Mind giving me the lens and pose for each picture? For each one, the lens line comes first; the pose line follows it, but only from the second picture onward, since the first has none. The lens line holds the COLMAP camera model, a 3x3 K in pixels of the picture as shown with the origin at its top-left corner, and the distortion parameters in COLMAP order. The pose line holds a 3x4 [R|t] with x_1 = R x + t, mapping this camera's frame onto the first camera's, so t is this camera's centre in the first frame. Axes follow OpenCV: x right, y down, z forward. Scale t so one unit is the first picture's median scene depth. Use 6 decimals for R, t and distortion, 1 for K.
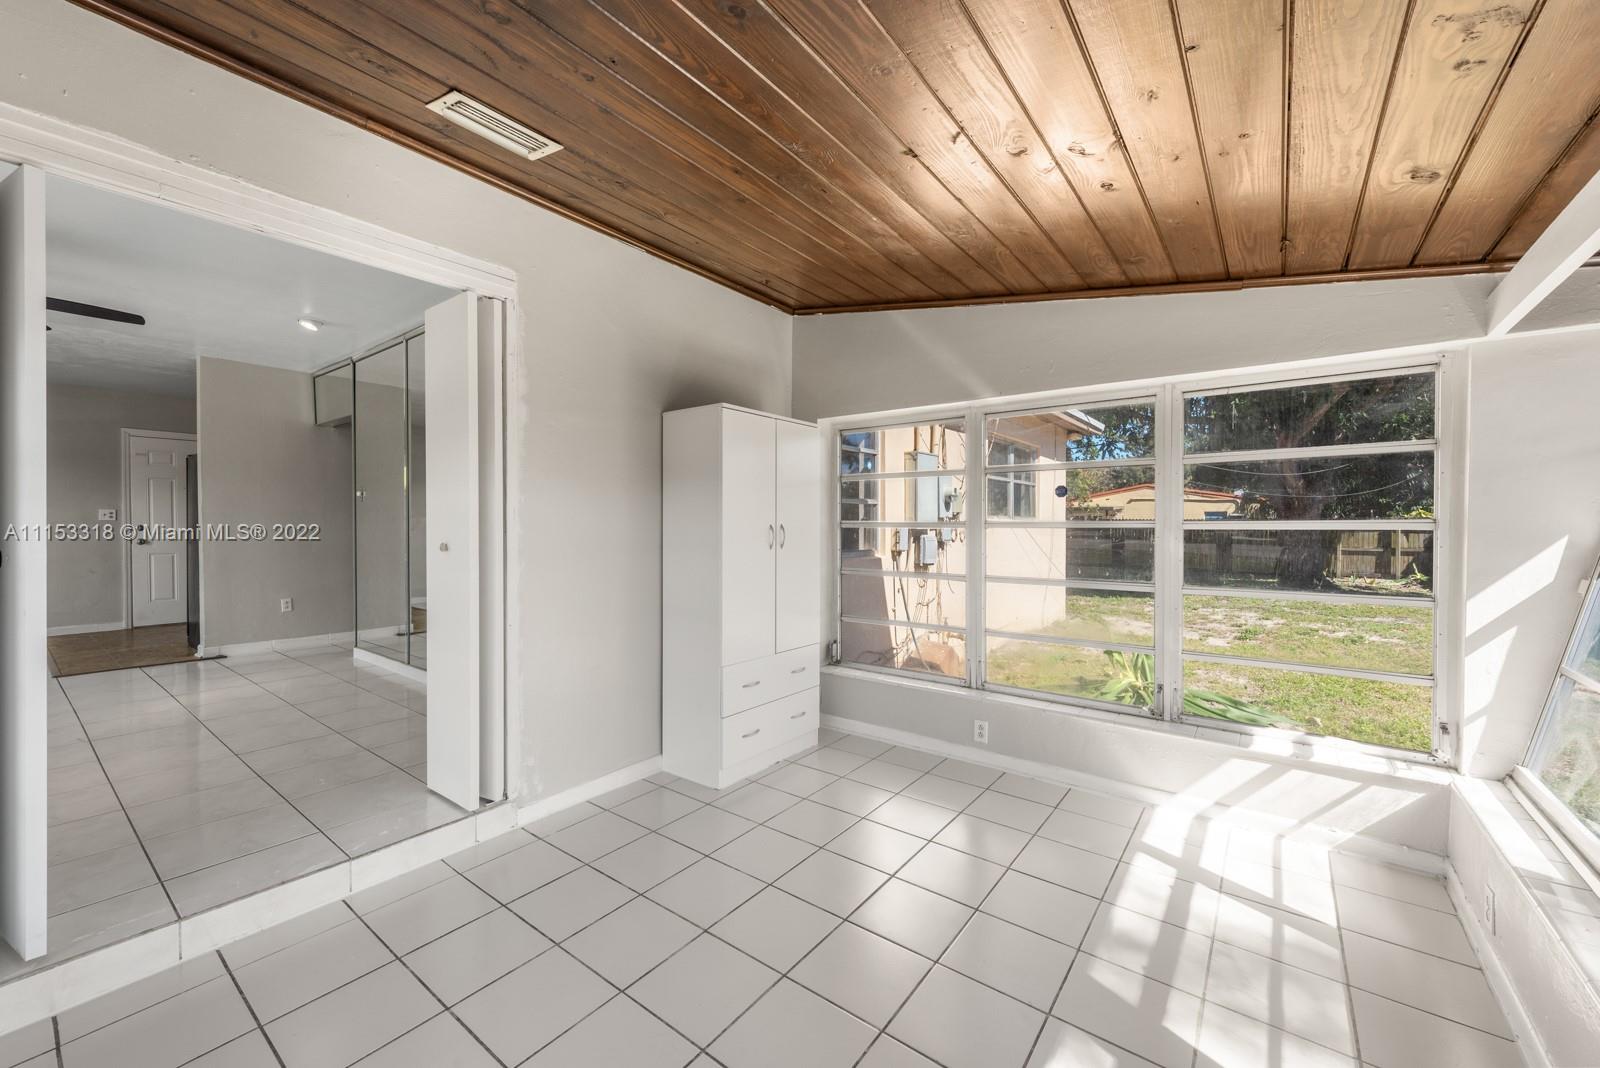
lens RADIAL K [[624.2, 0, 802.8], [0, 624.2, 523.9], [0, 0, 1]] dist [0.003158, -0.003212]
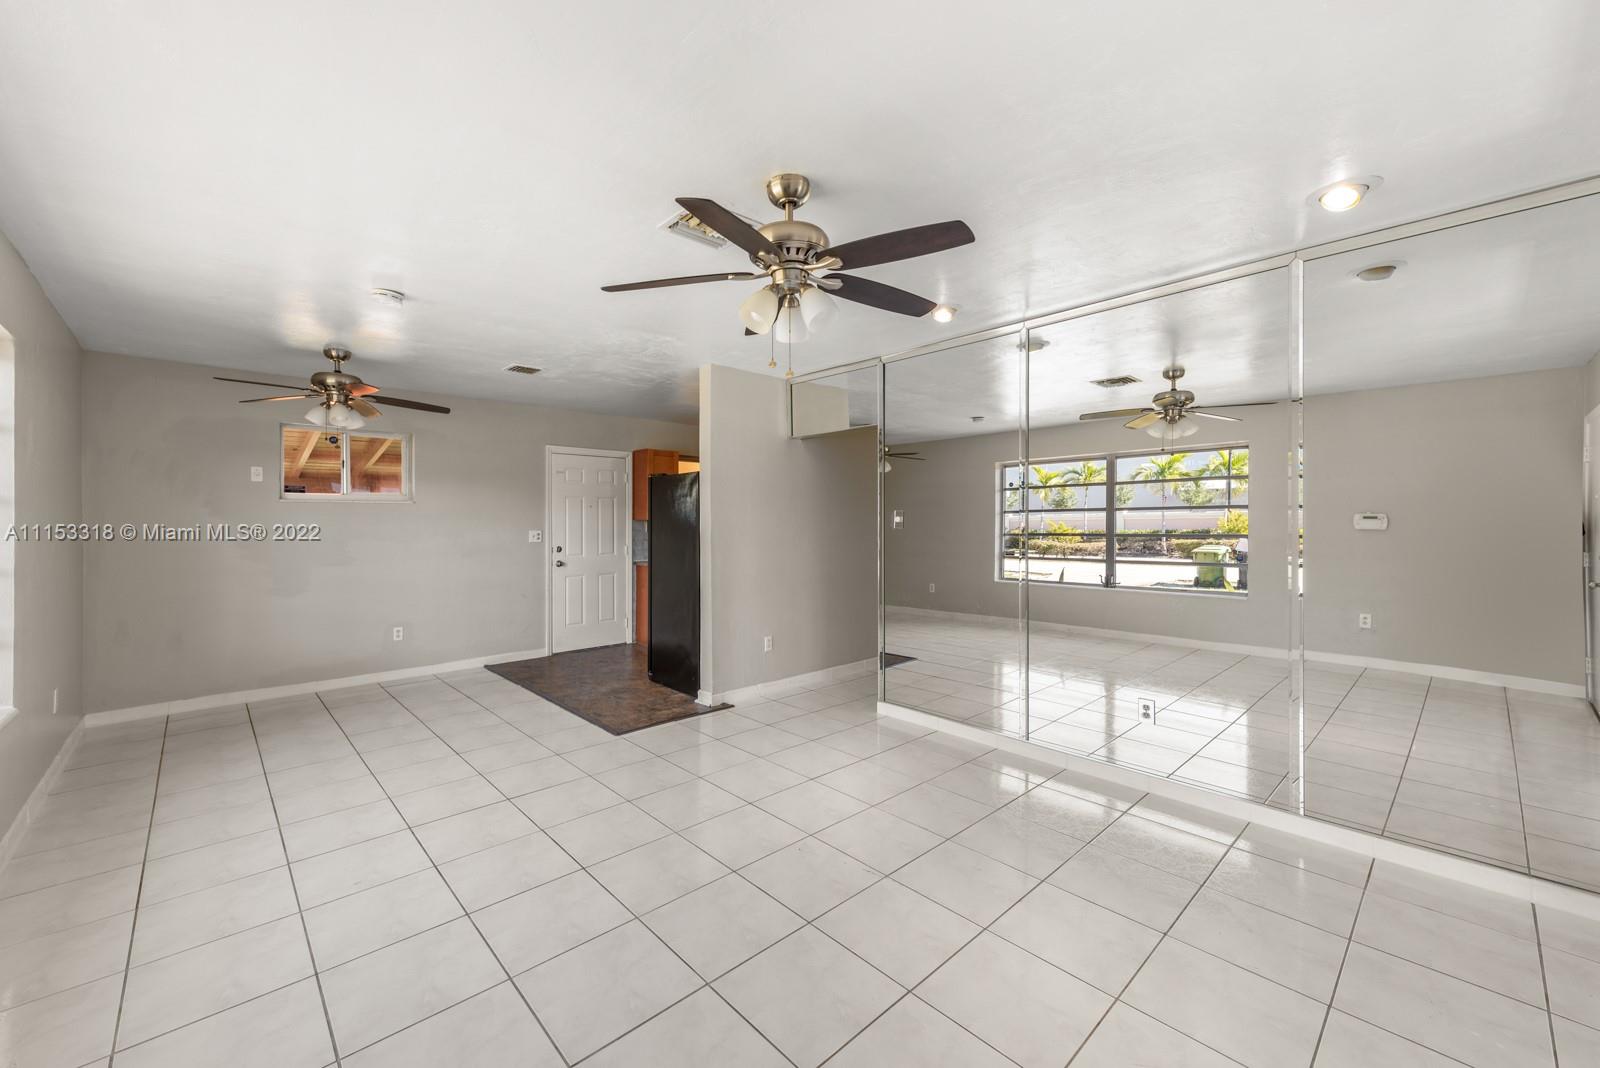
lens RADIAL K [[624.2, 0, 805.4], [0, 624.2, 504.2], [0, 0, 1]] dist [0.003158, -0.003212]
pose [[0.986911, 0.002176, -0.161253, -0.617188], [-0.009986, 0.998815, -0.047642, -0.023881], [0.160959, 0.048628, 0.985762, 0.133972]]
